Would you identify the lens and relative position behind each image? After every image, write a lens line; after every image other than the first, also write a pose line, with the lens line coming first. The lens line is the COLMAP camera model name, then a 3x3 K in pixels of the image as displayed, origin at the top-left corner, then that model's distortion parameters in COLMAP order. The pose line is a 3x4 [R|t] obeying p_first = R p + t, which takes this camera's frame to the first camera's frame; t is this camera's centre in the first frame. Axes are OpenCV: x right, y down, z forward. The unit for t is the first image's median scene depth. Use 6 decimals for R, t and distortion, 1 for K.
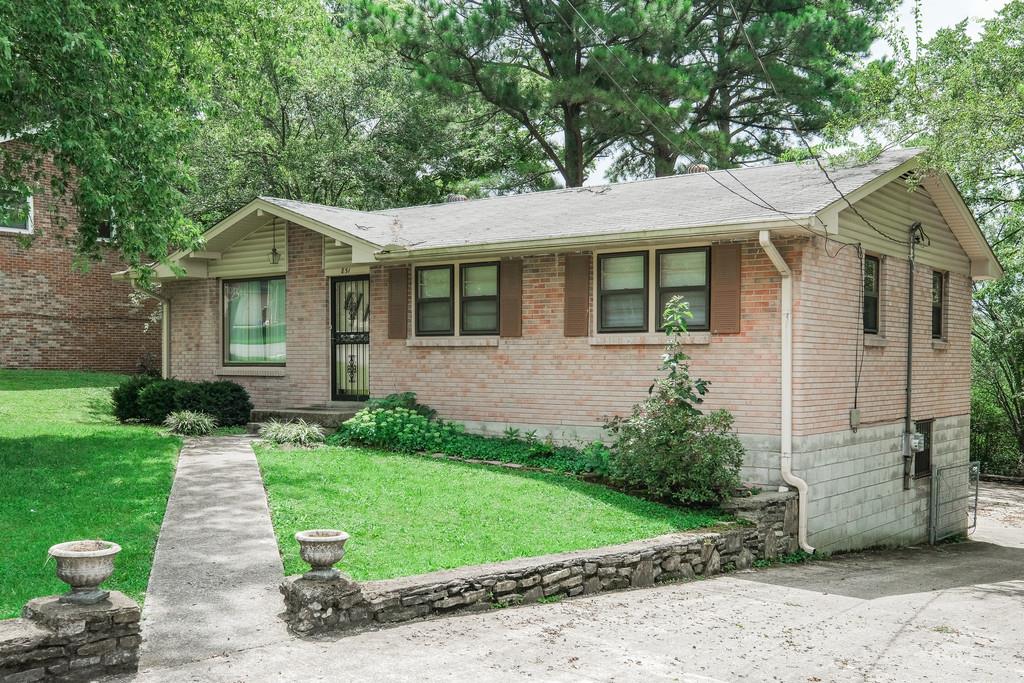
lens RADIAL K [[929.5, 0, 539.0], [0, 929.5, 340.4], [0, 0, 1]] dist [0.004186, 0.004838]
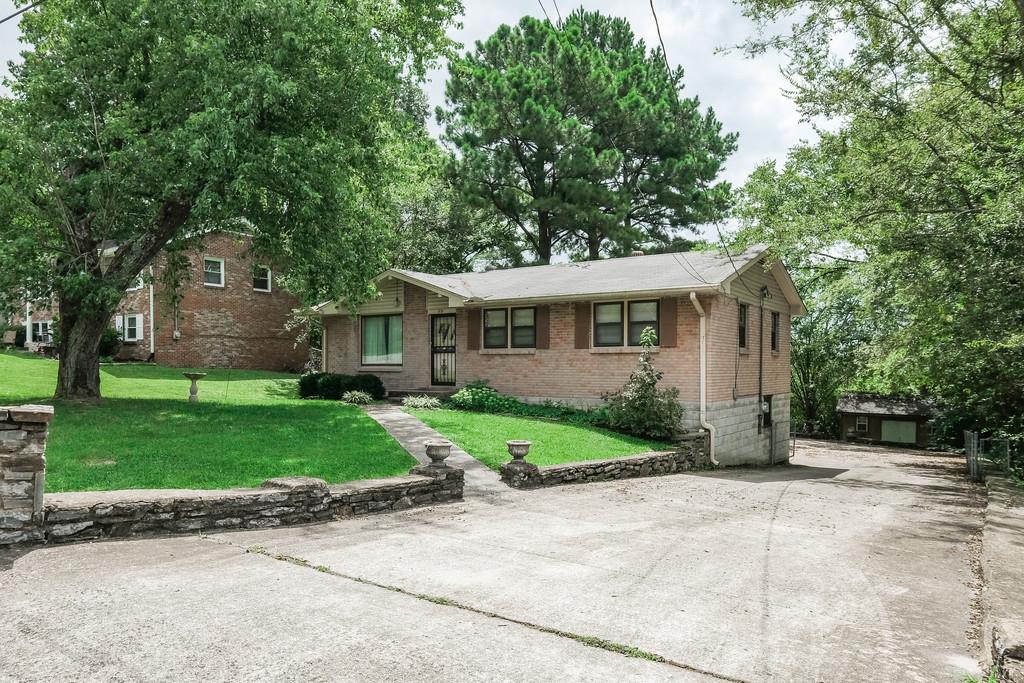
lens RADIAL K [[585.8, 0, 525.3], [0, 585.8, 340.9], [0, 0, 1]] dist [0.001947, -0.000485]
pose [[0.999353, 0.000908, 0.035964, -0.099923], [-0.000236, 0.999825, -0.018681, 0.002175], [-0.035974, 0.018660, 0.999178, -0.121354]]
